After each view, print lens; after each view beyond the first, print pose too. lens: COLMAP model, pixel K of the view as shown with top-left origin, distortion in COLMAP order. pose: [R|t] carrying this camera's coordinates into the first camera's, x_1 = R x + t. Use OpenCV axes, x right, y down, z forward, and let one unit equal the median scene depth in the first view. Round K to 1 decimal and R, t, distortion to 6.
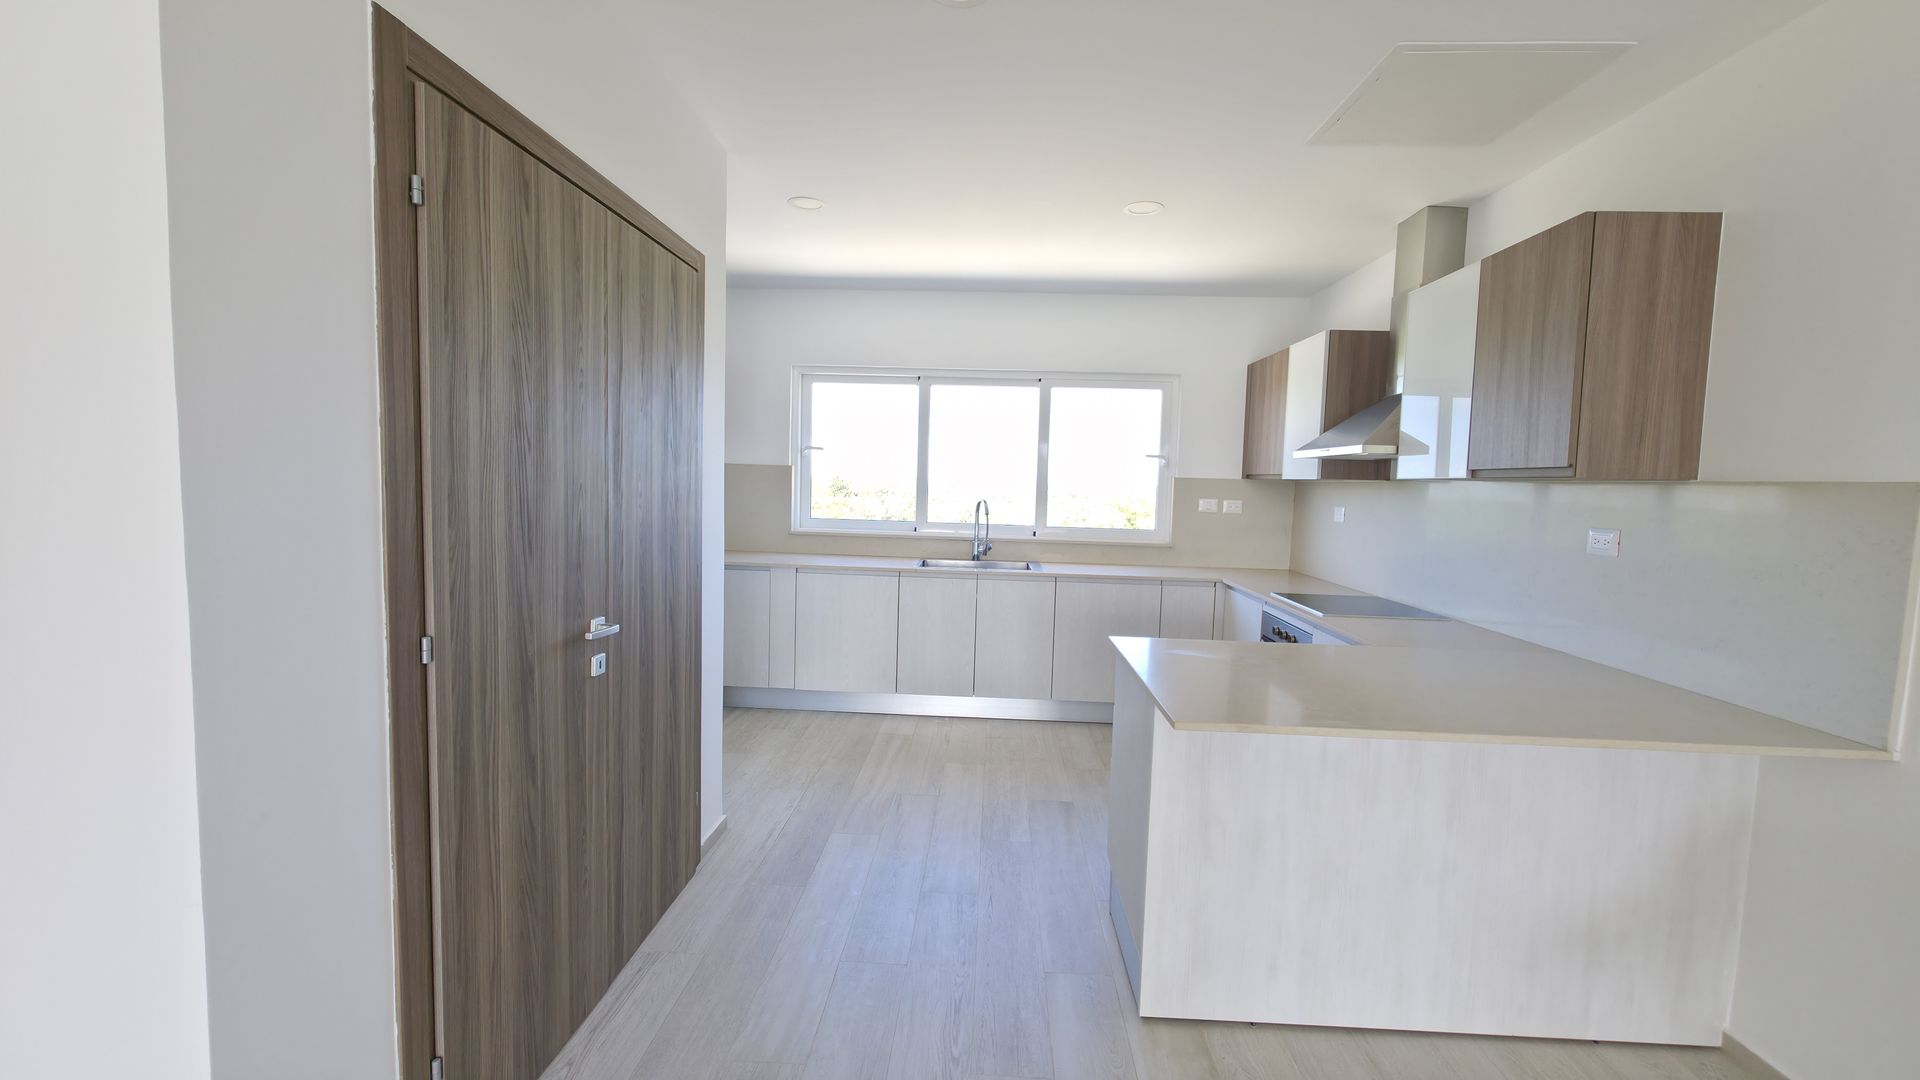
lens RADIAL K [[769.3, 0, 963.7], [0, 769.3, 532.7], [0, 0, 1]] dist [-0.005937, 0.000270]
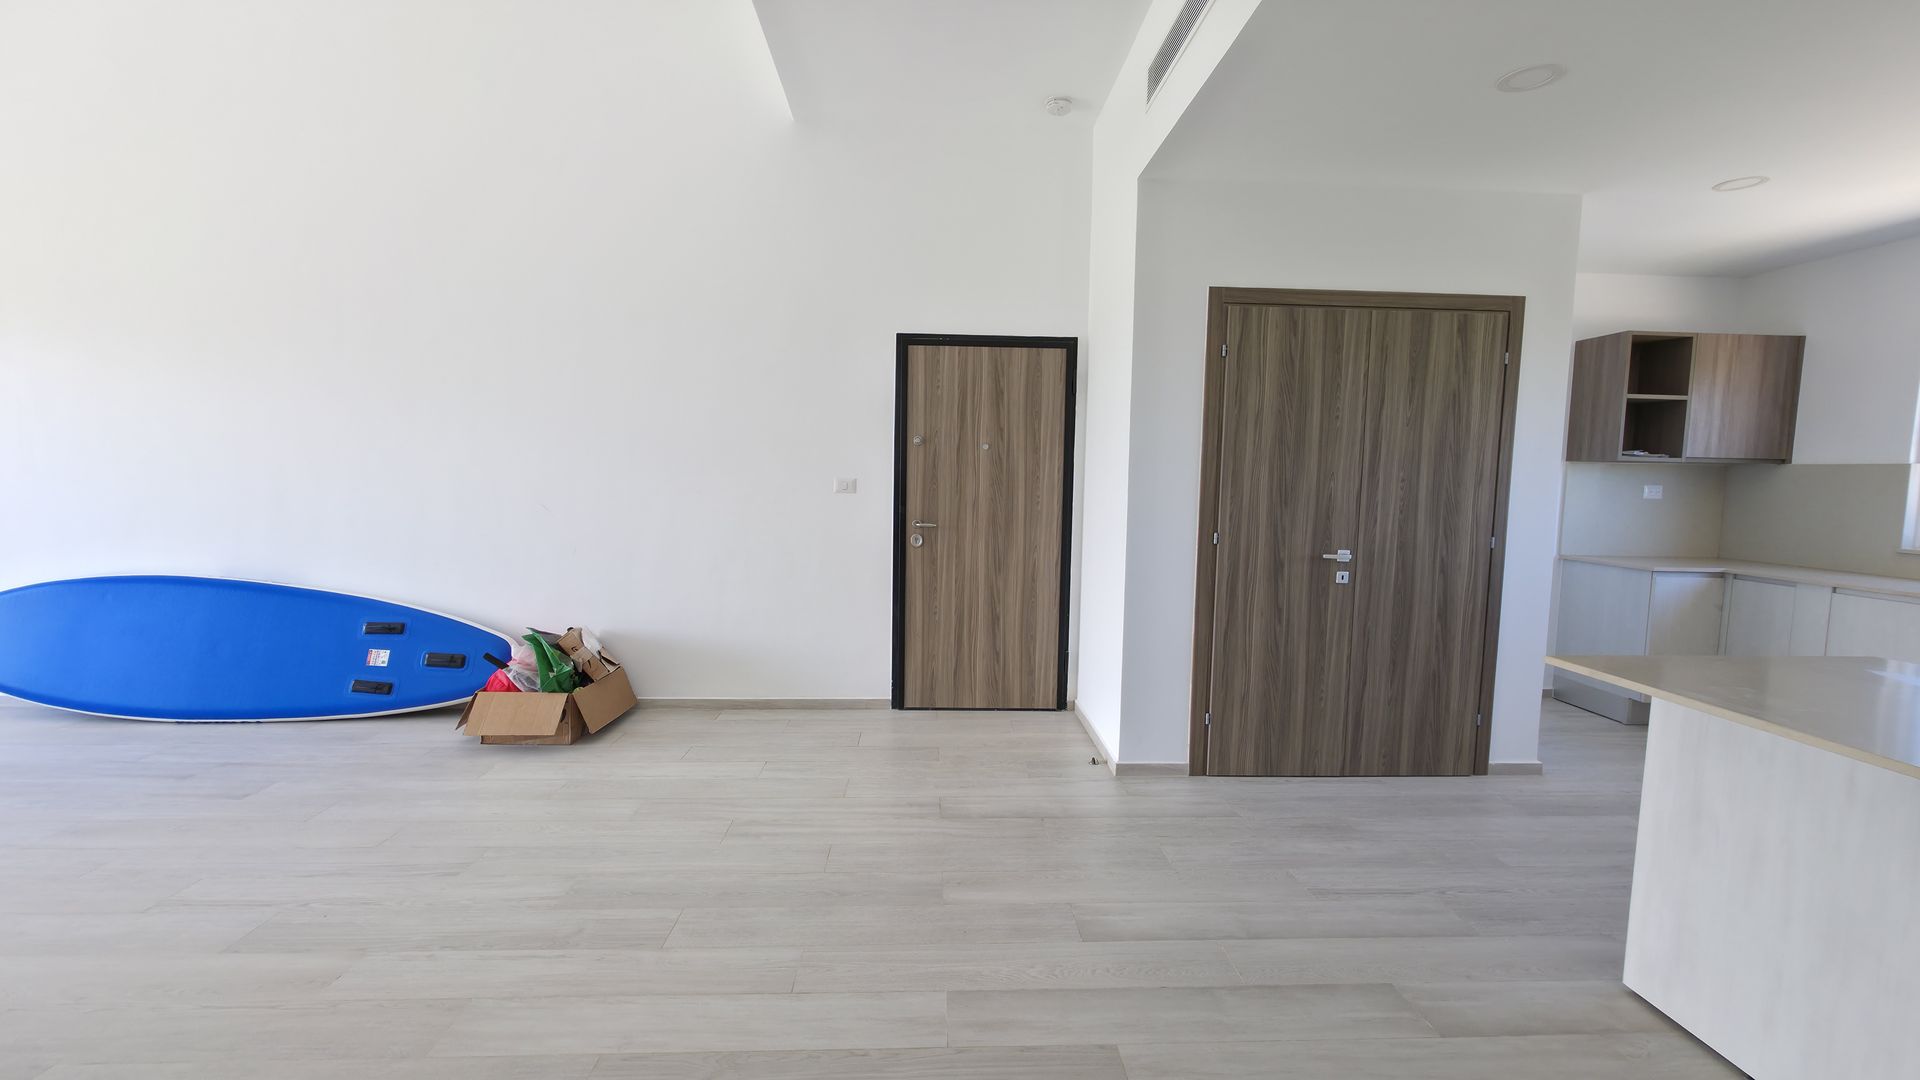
lens RADIAL K [[769.3, 0, 971.4], [0, 769.3, 538.9], [0, 0, 1]] dist [-0.005937, 0.000270]
pose [[0.086224, 0.053053, -0.994862, 0.990330], [-0.082922, 0.995498, 0.045901, 0.064319], [0.992819, 0.078538, 0.090235, 0.010528]]
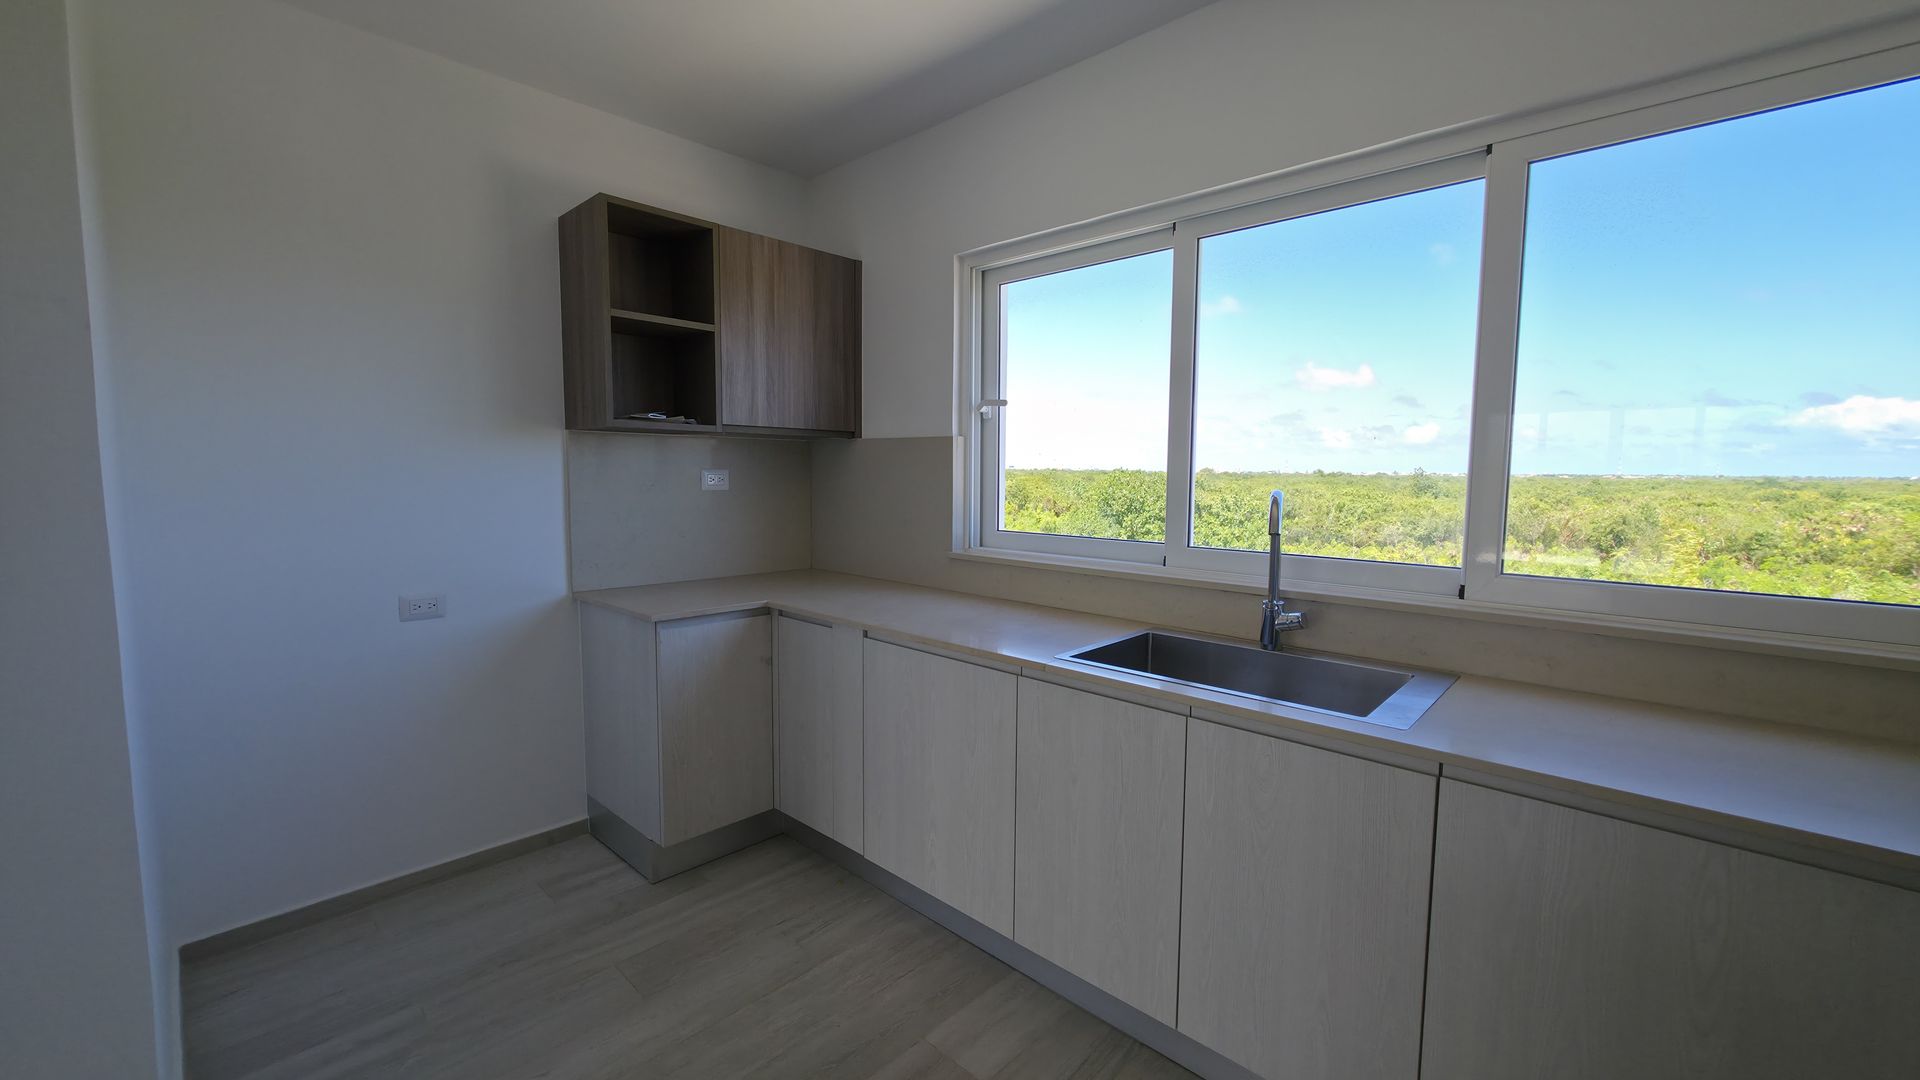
lens RADIAL K [[769.3, 0, 962.8], [0, 769.3, 543.1], [0, 0, 1]] dist [-0.005937, 0.000270]
pose [[0.759468, 0.035962, -0.649550, 0.317852], [-0.028555, 0.999351, 0.021941, -0.048959], [0.649917, 0.001884, 0.760003, 1.252771]]
